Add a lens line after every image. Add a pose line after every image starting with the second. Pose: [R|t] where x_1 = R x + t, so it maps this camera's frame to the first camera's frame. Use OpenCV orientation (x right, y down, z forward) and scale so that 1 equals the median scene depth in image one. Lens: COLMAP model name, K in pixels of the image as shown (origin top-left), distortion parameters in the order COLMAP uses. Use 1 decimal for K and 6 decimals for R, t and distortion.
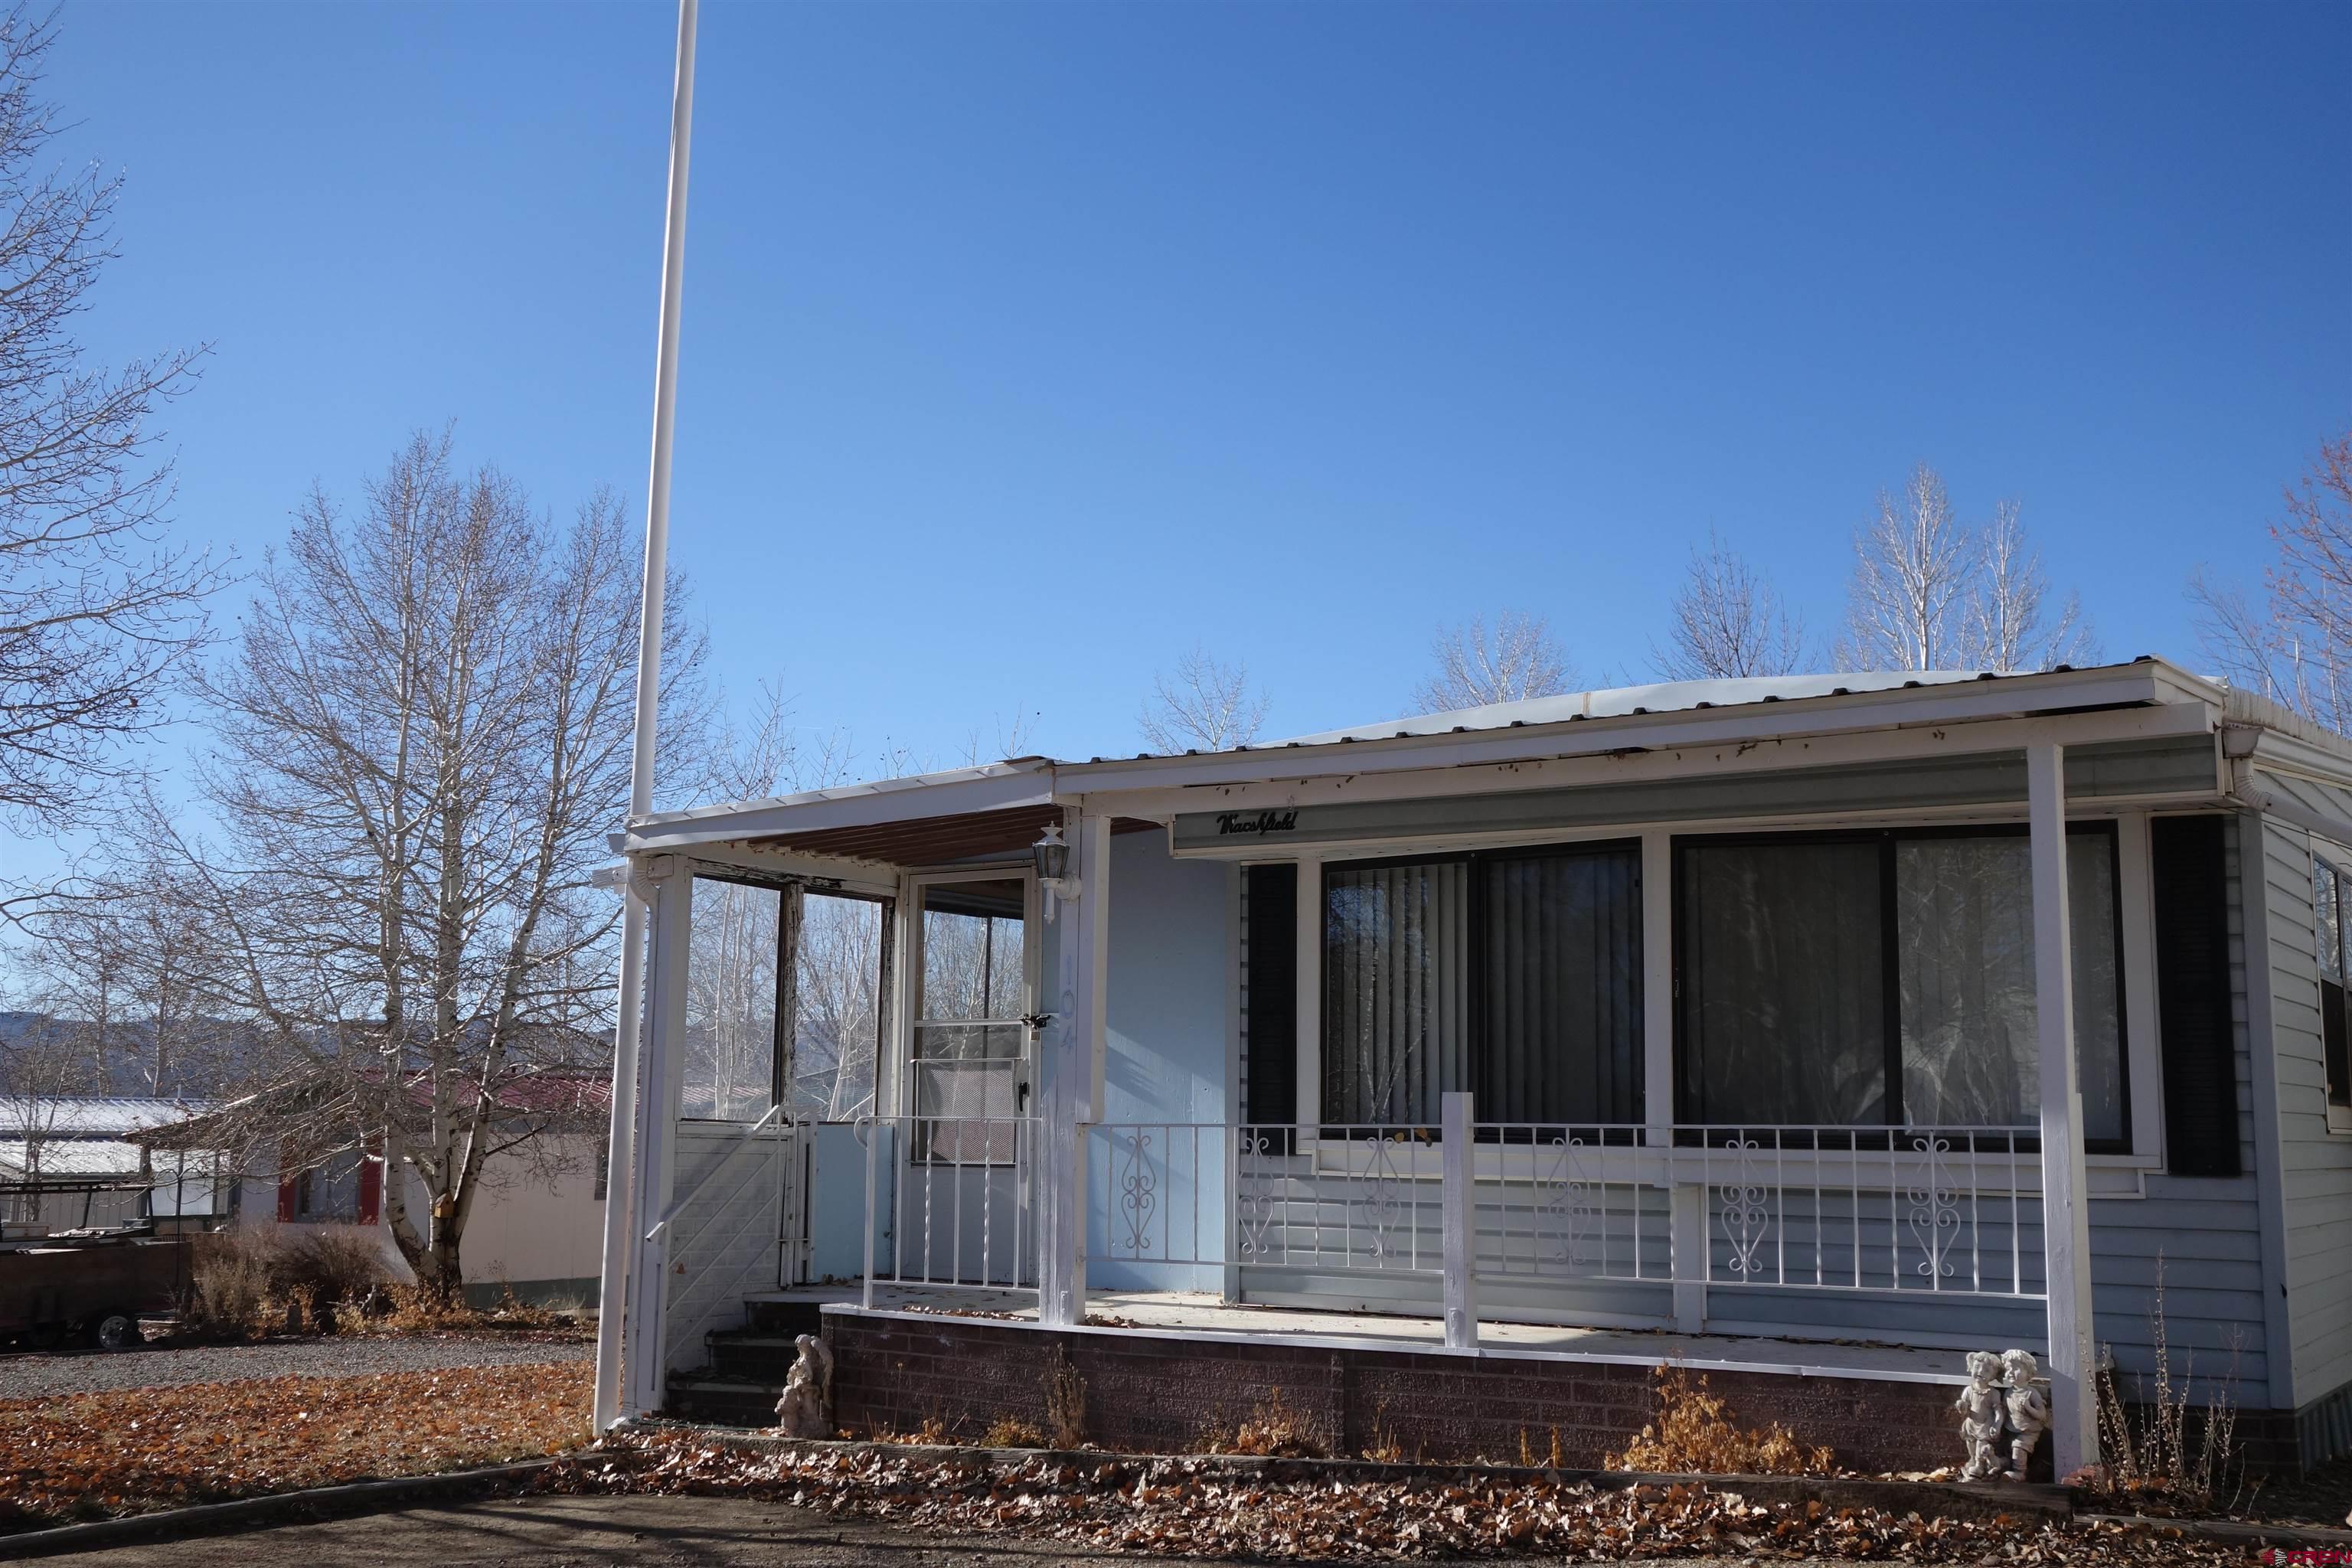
lens RADIAL K [[2363.7, 0, 1176.0], [0, 2363.7, 784.0], [0, 0, 1]] dist [0.006374, -0.004467]
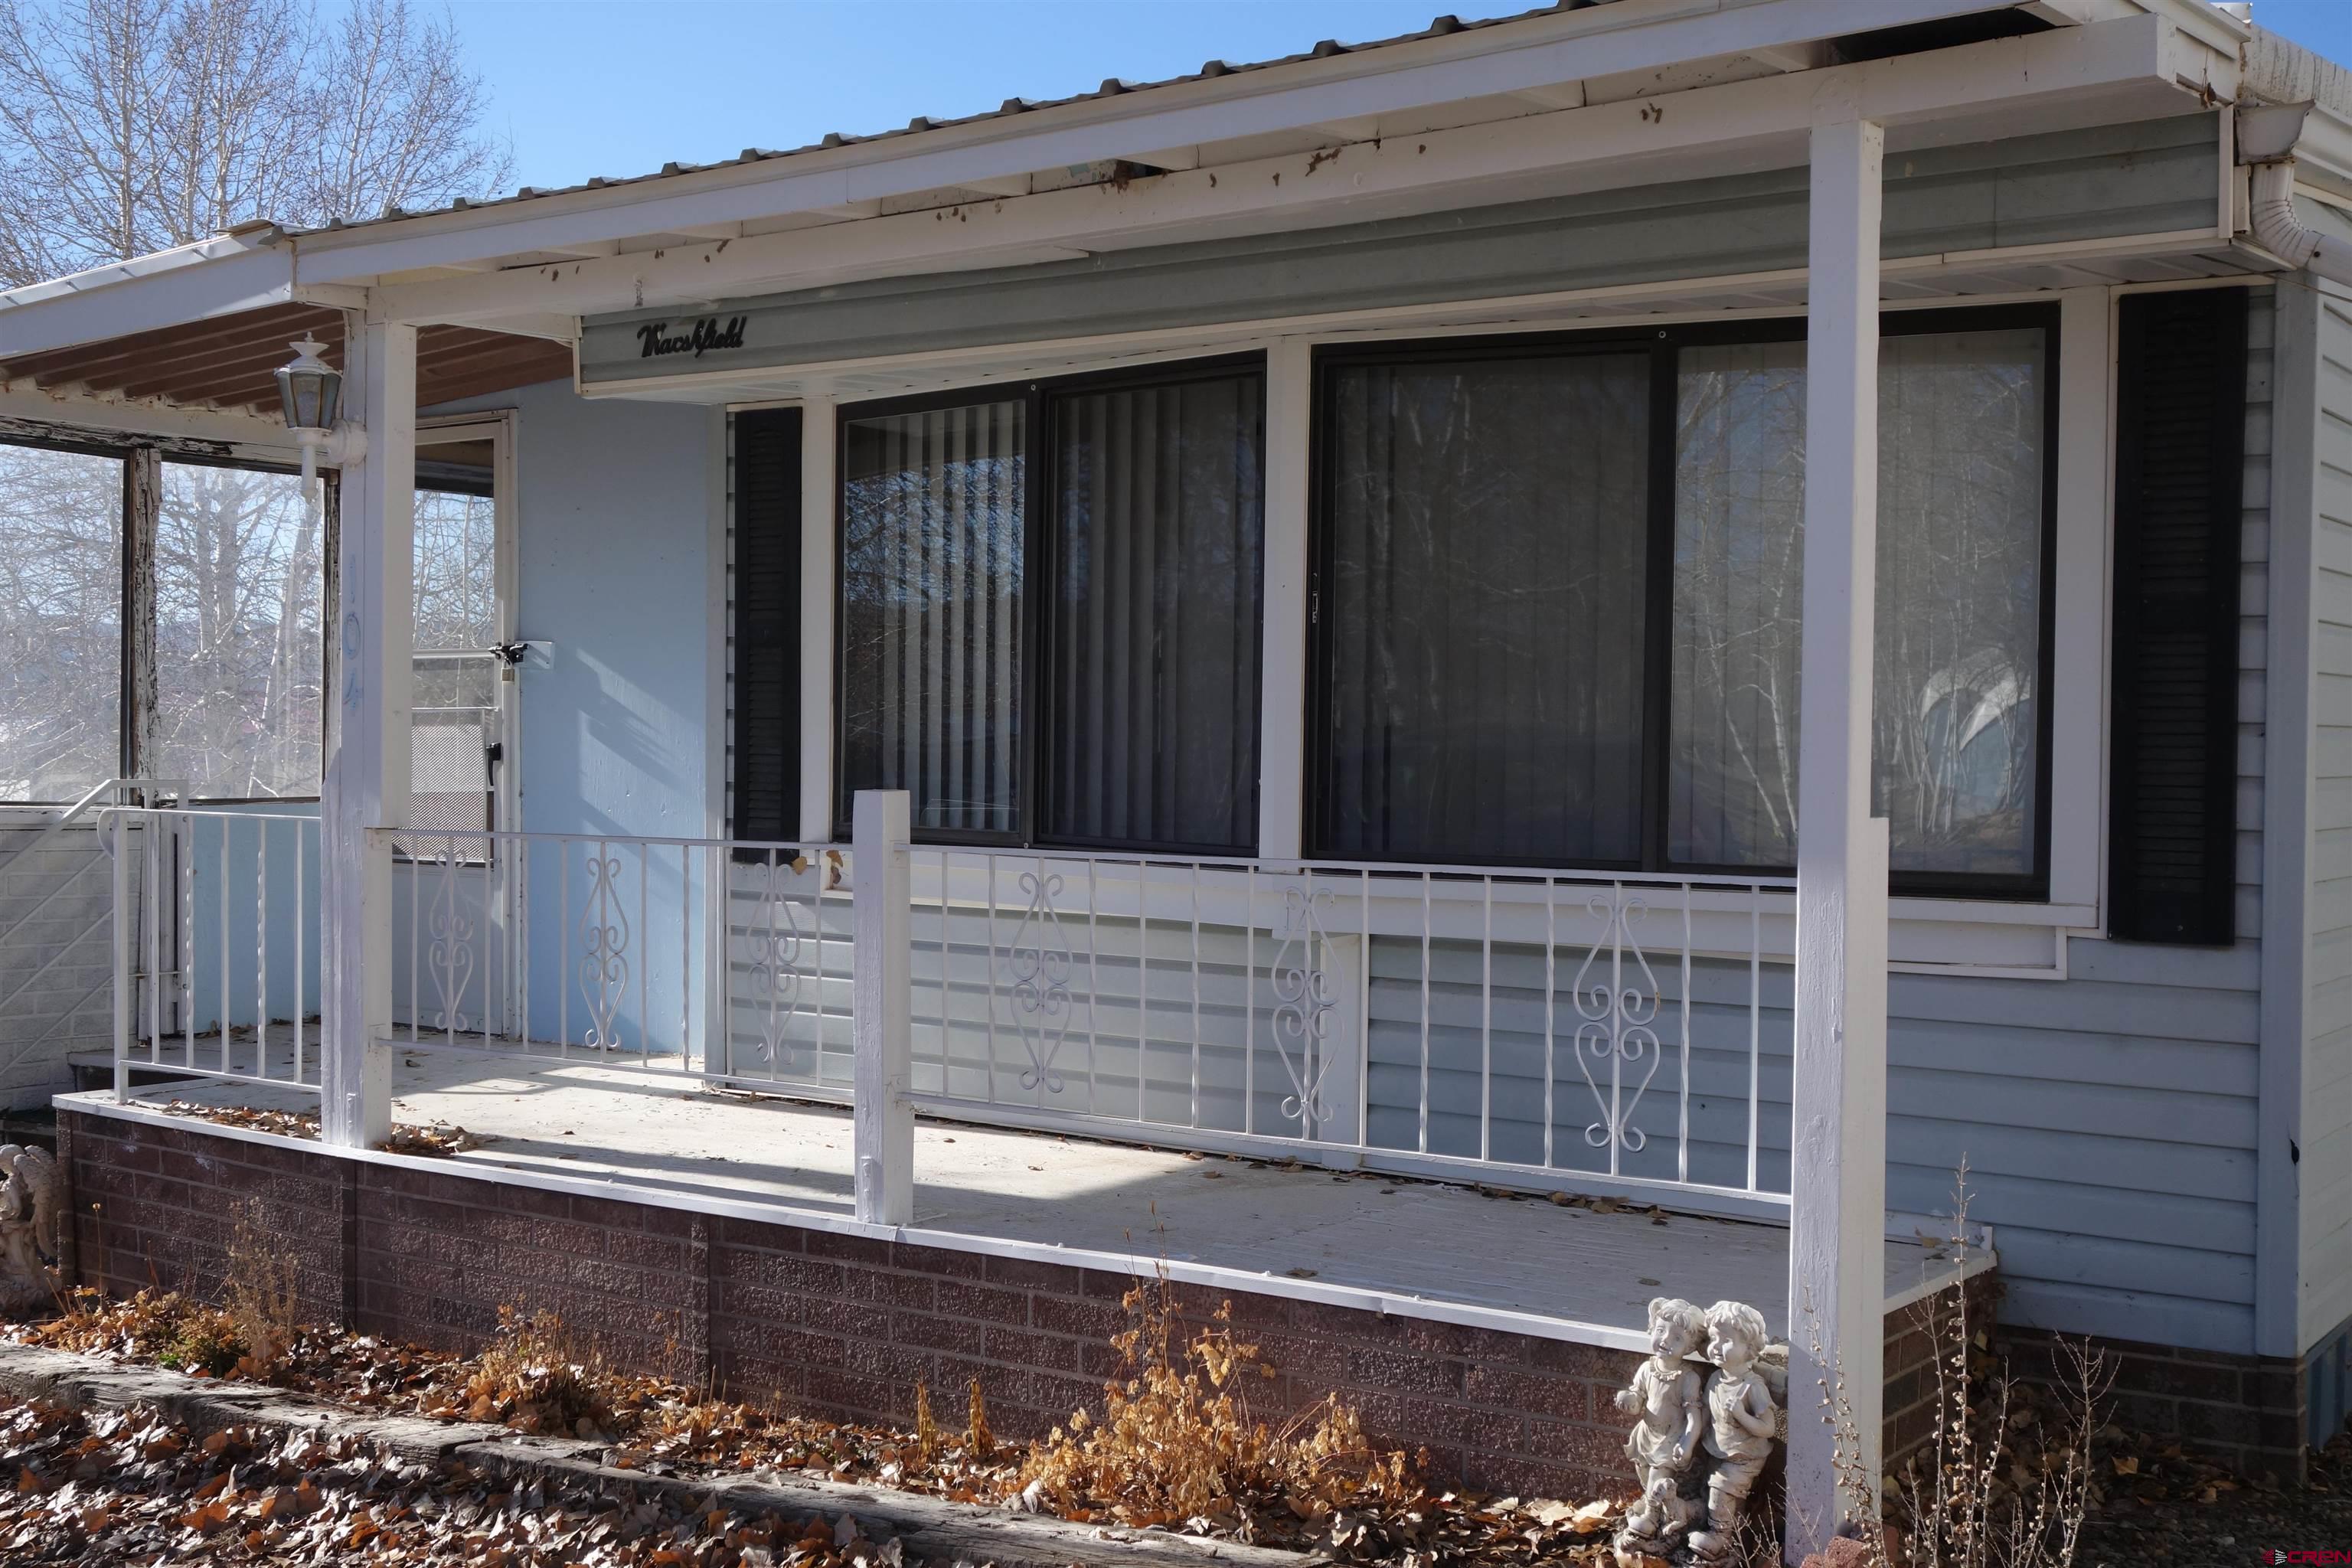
lens RADIAL K [[2574.2, 0, 1176.0], [0, 2574.2, 784.0], [0, 0, 1]] dist [0.015550, -0.028473]
pose [[0.999150, -0.000203, -0.041227, 0.219928], [0.006868, 0.986833, 0.161595, 0.027844], [0.040651, -0.161741, 0.985996, 0.387230]]
